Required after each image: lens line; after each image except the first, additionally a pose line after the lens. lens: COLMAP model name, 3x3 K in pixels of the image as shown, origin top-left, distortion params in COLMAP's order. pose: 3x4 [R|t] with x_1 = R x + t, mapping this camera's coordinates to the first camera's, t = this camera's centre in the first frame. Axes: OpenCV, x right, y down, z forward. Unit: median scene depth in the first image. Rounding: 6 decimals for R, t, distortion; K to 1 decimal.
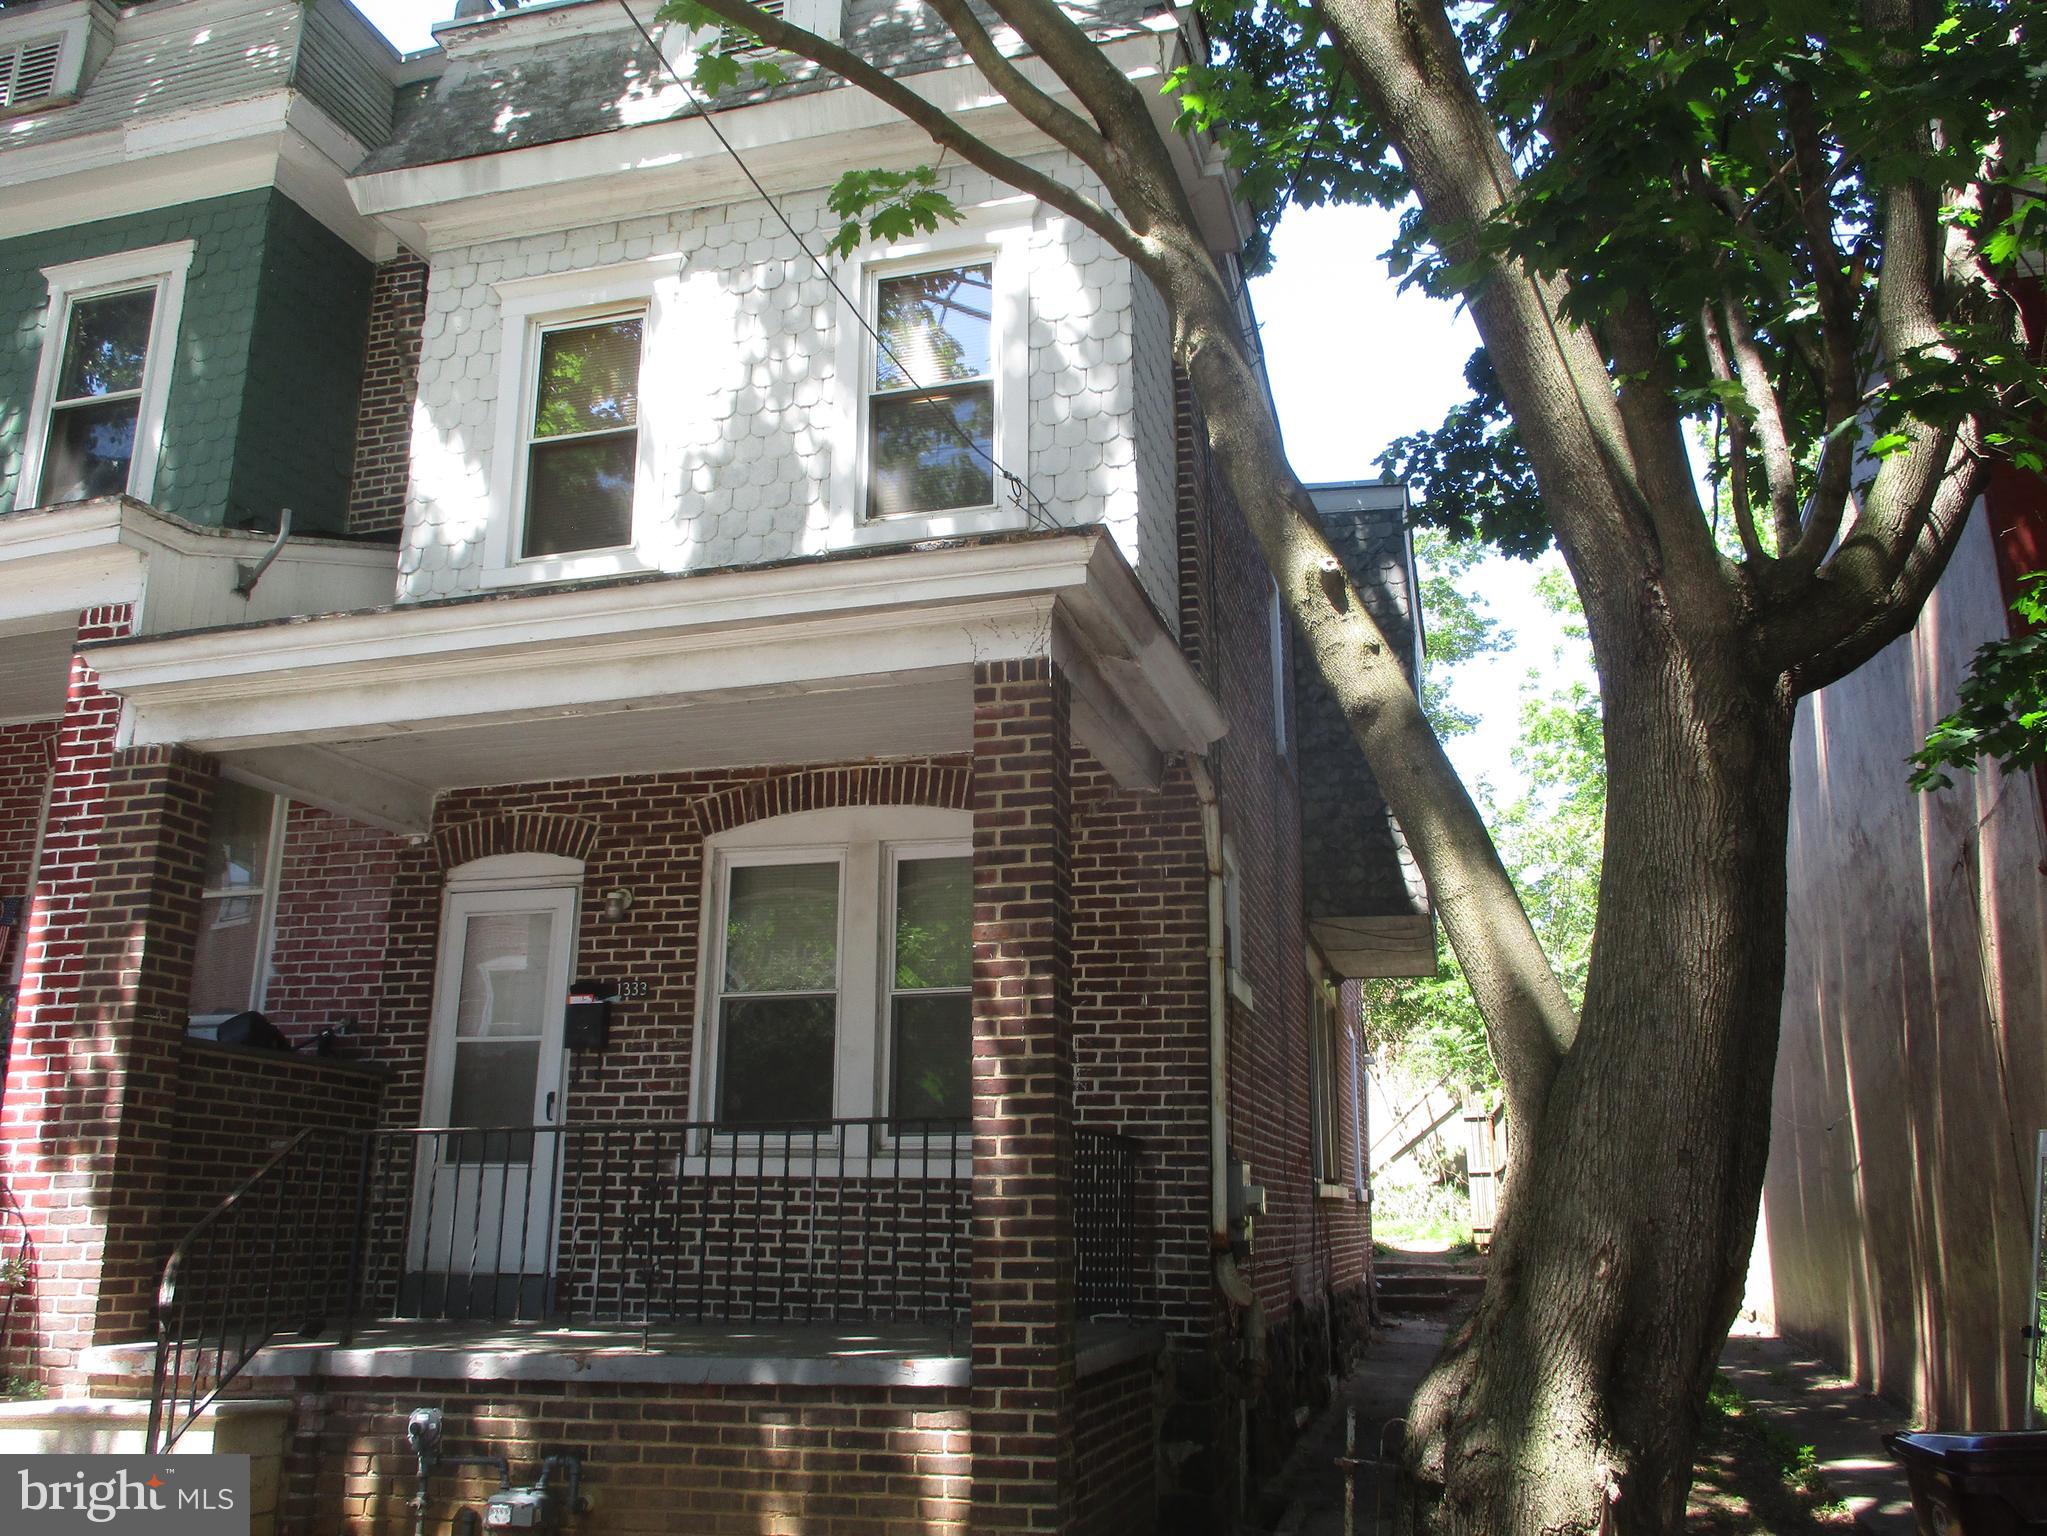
lens RADIAL K [[1730.5, 0, 1029.3], [0, 1730.5, 763.0], [0, 0, 1]] dist [-0.014815, 0.011530]
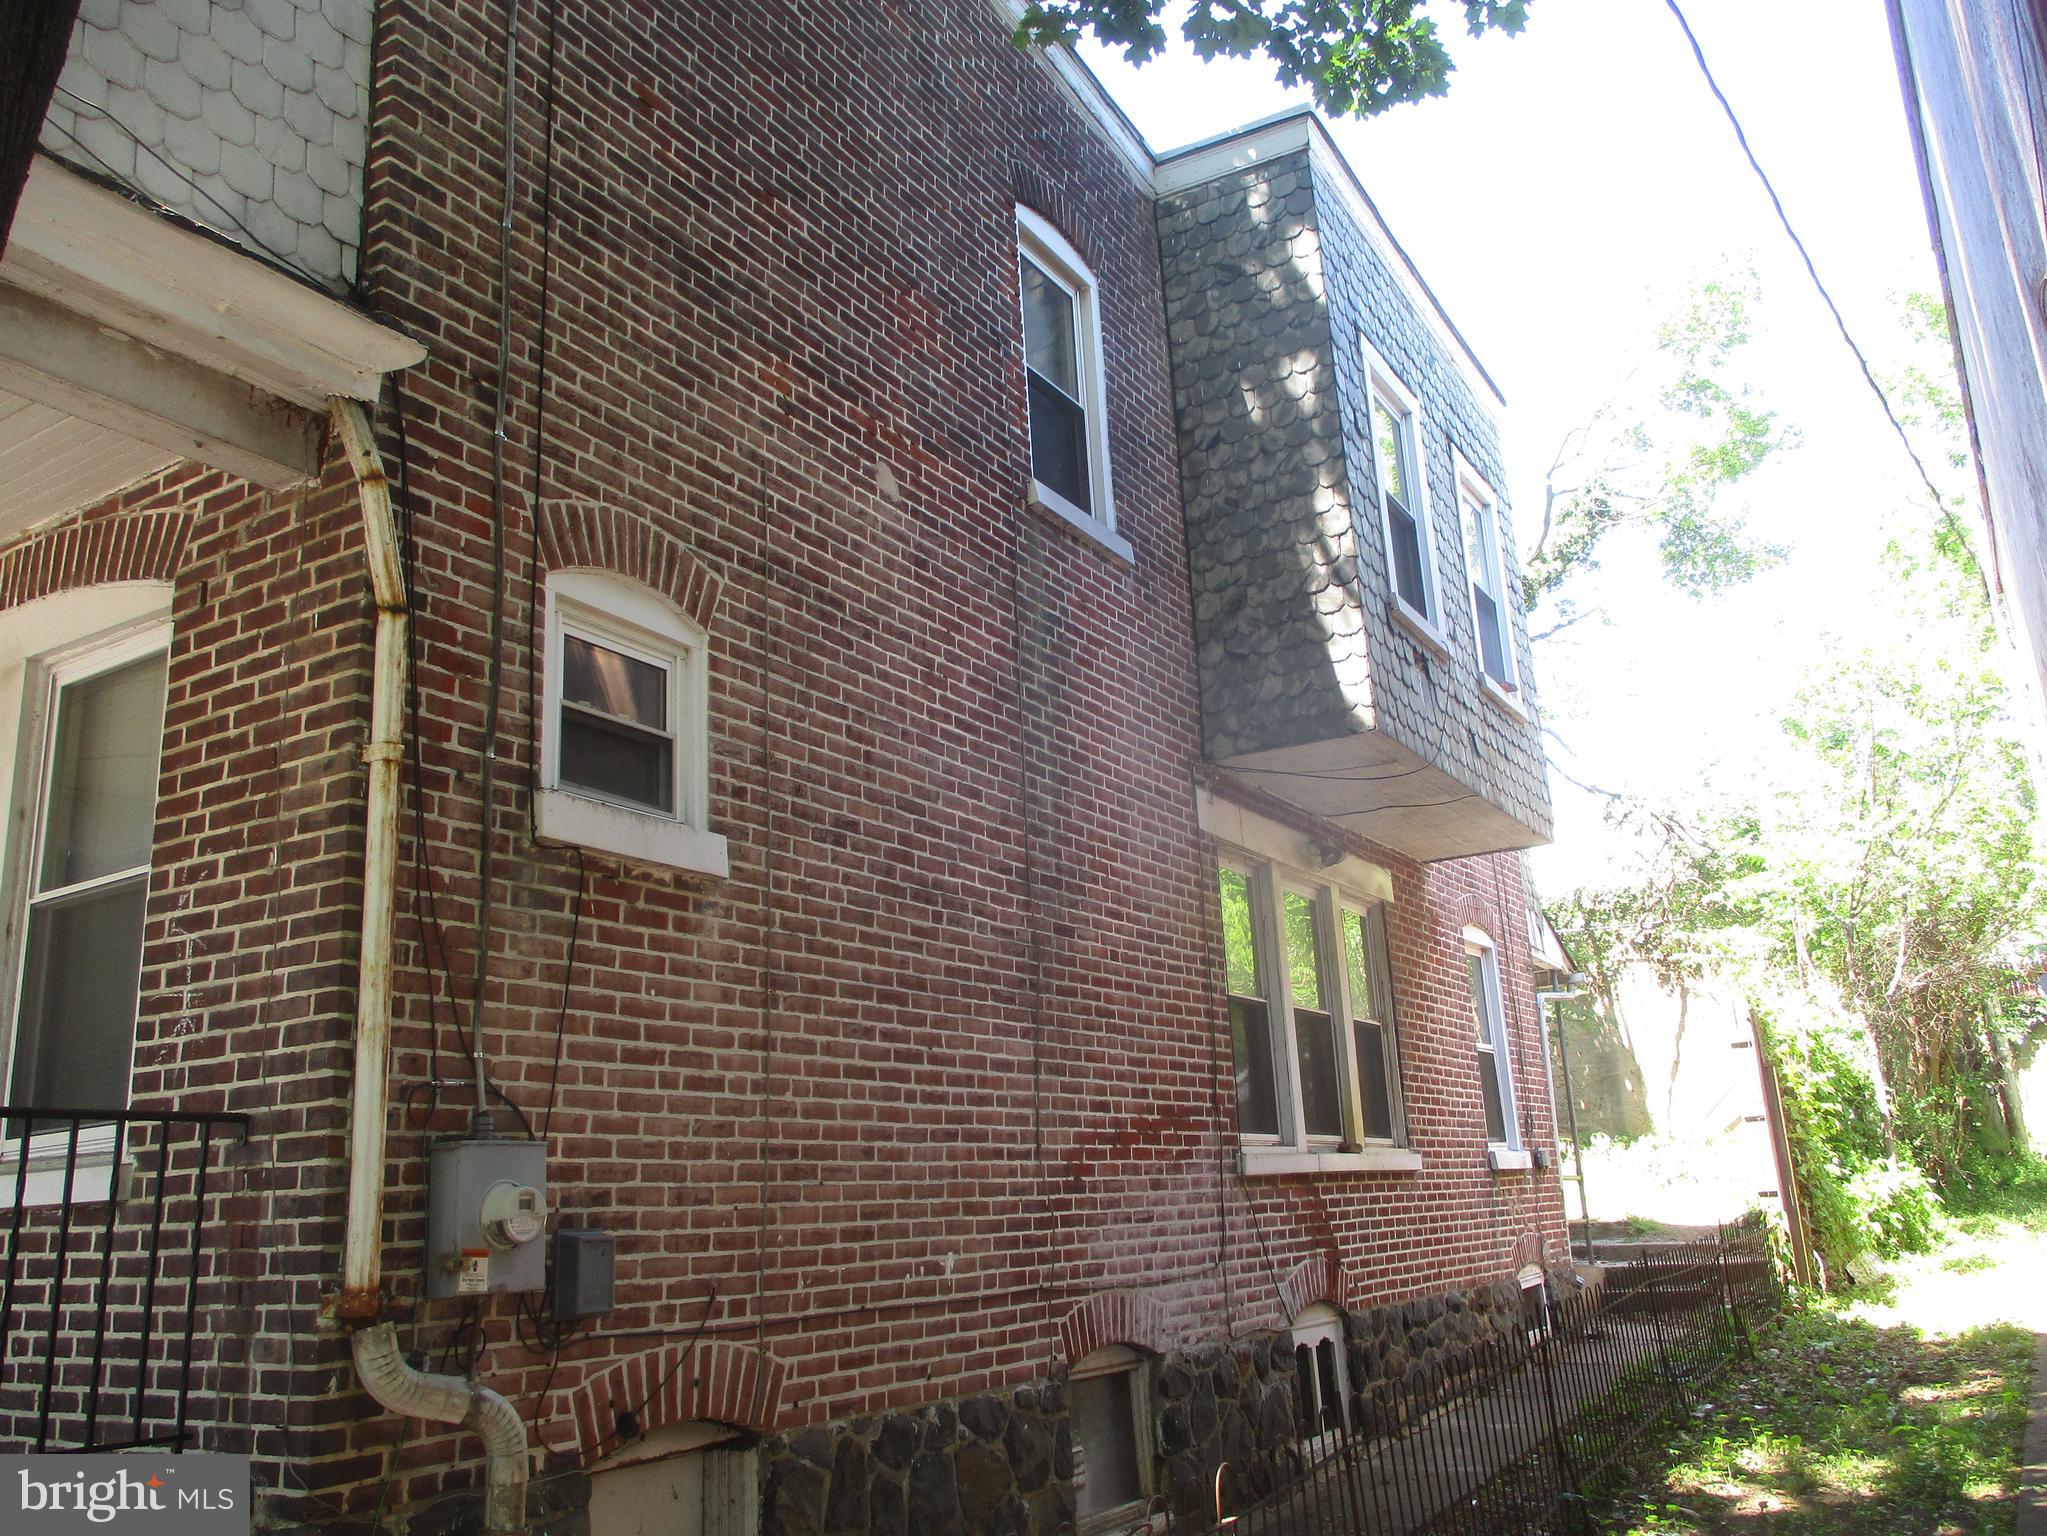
lens RADIAL K [[1730.5, 0, 1029.3], [0, 1730.5, 763.0], [0, 0, 1]] dist [-0.014815, 0.011530]
pose [[0.957678, -0.127958, -0.257835, 0.440492], [0.129207, 0.991543, -0.012170, 0.147126], [0.257212, -0.021659, 0.966112, 0.549755]]
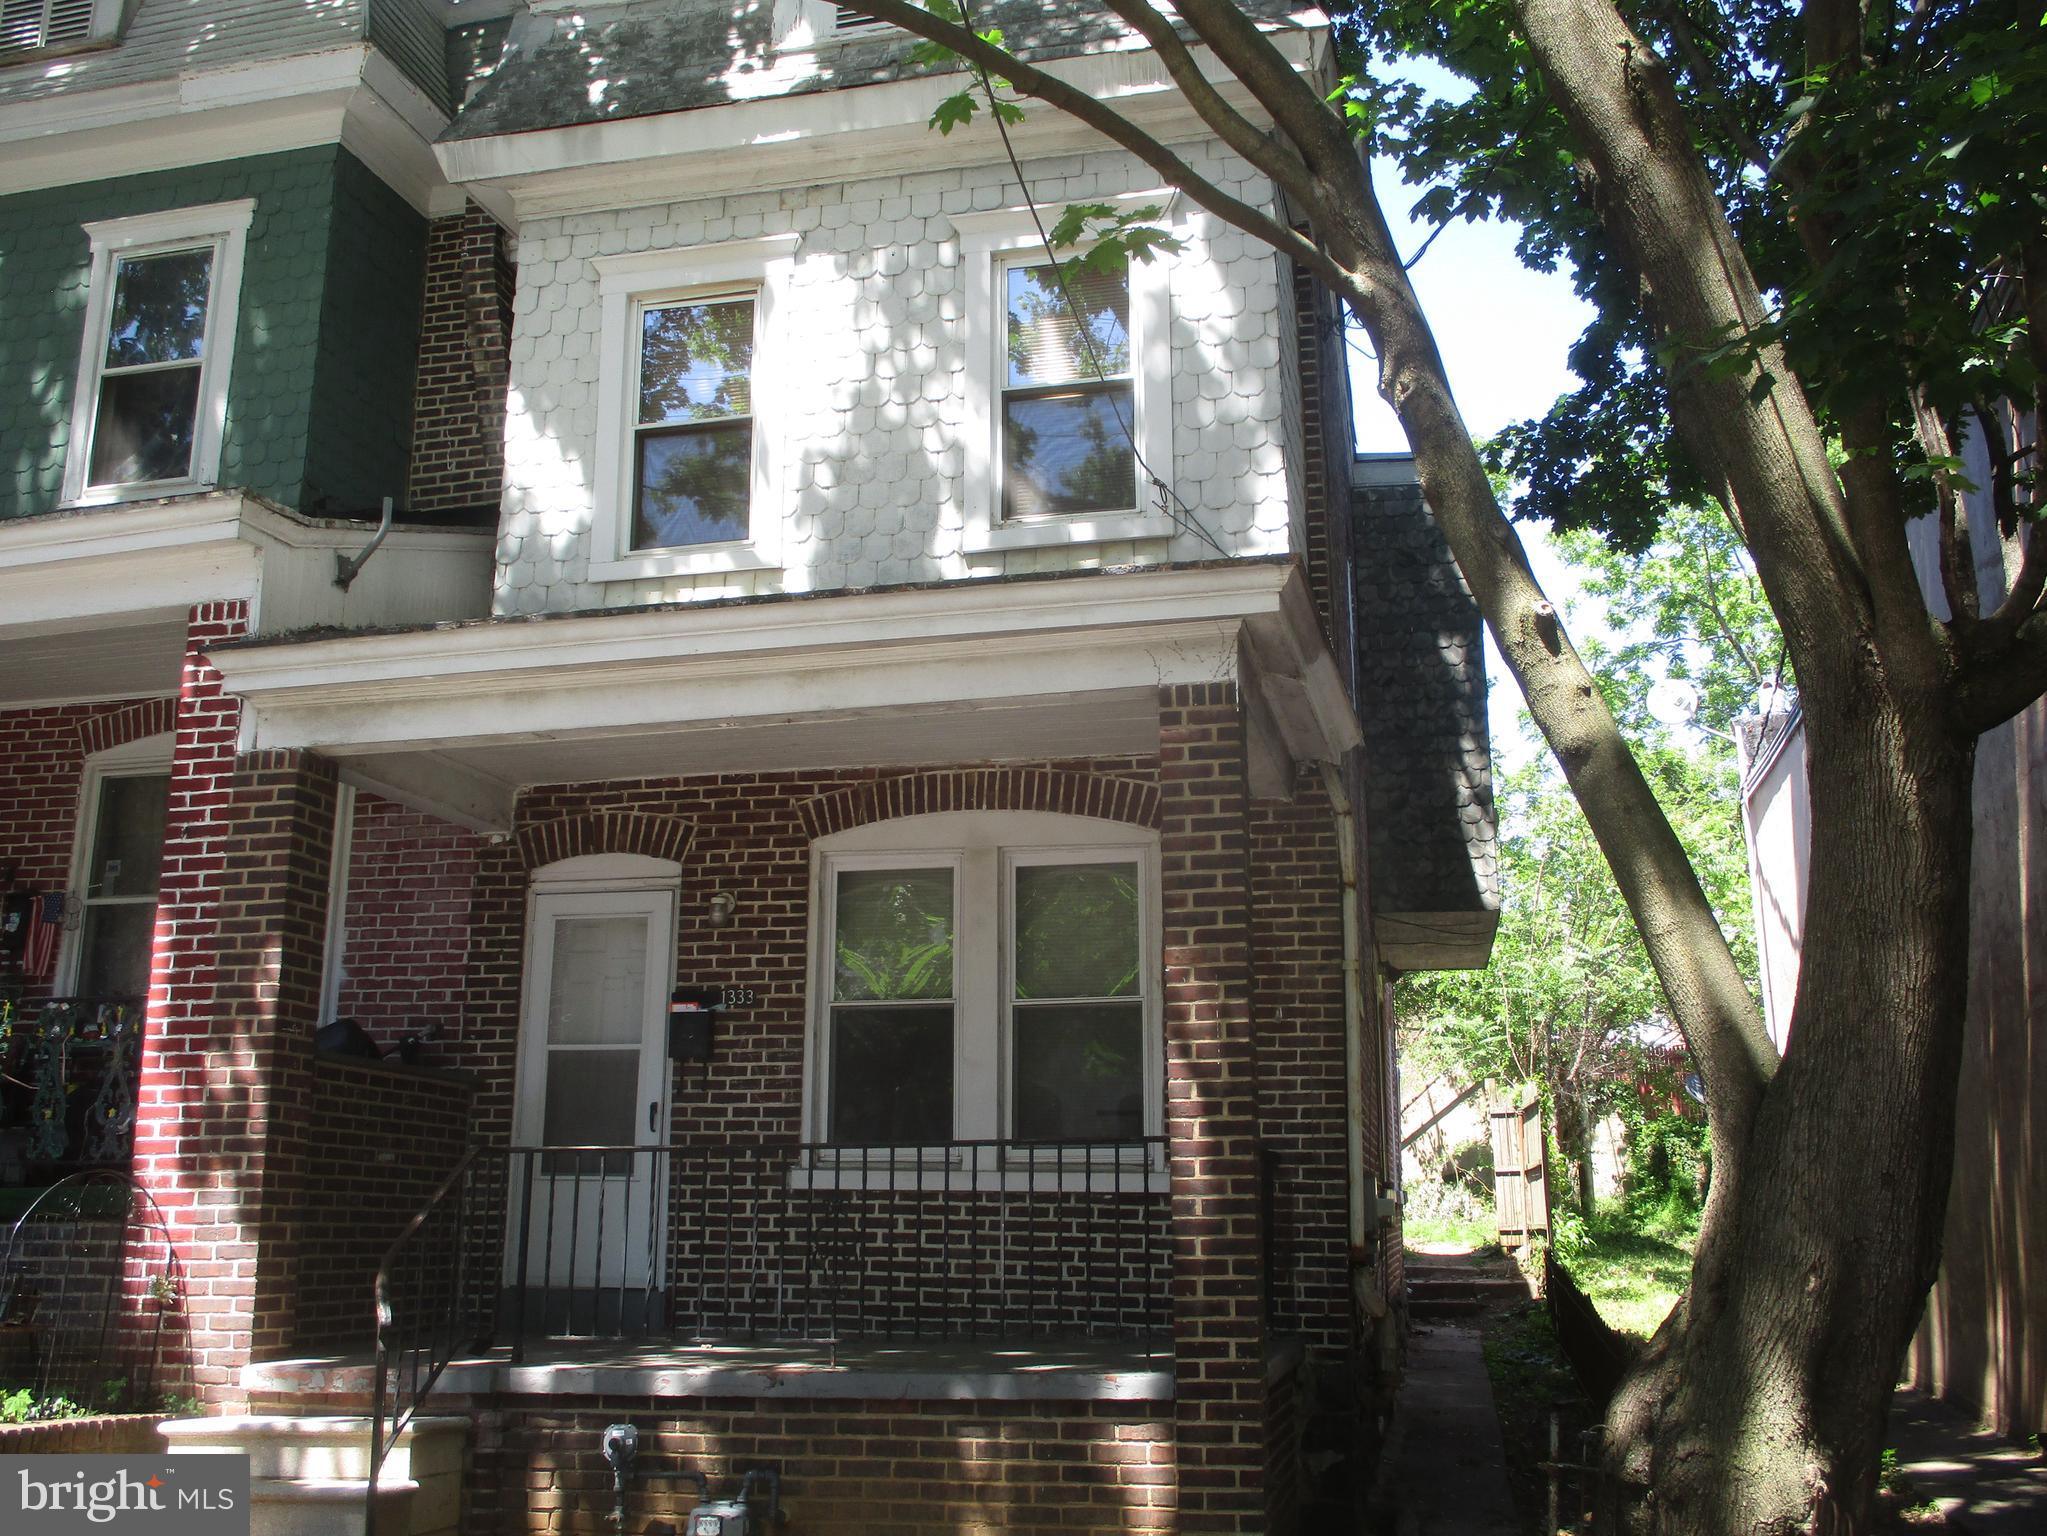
lens RADIAL K [[1953.3, 0, 1031.6], [0, 1953.3, 758.5], [0, 0, 1]] dist [-0.043811, 0.018368]
pose [[0.998746, 0.009390, 0.049176, -0.132869], [-0.010763, 0.999558, 0.027727, -0.038288], [-0.048894, -0.028222, 0.998405, -0.103877]]
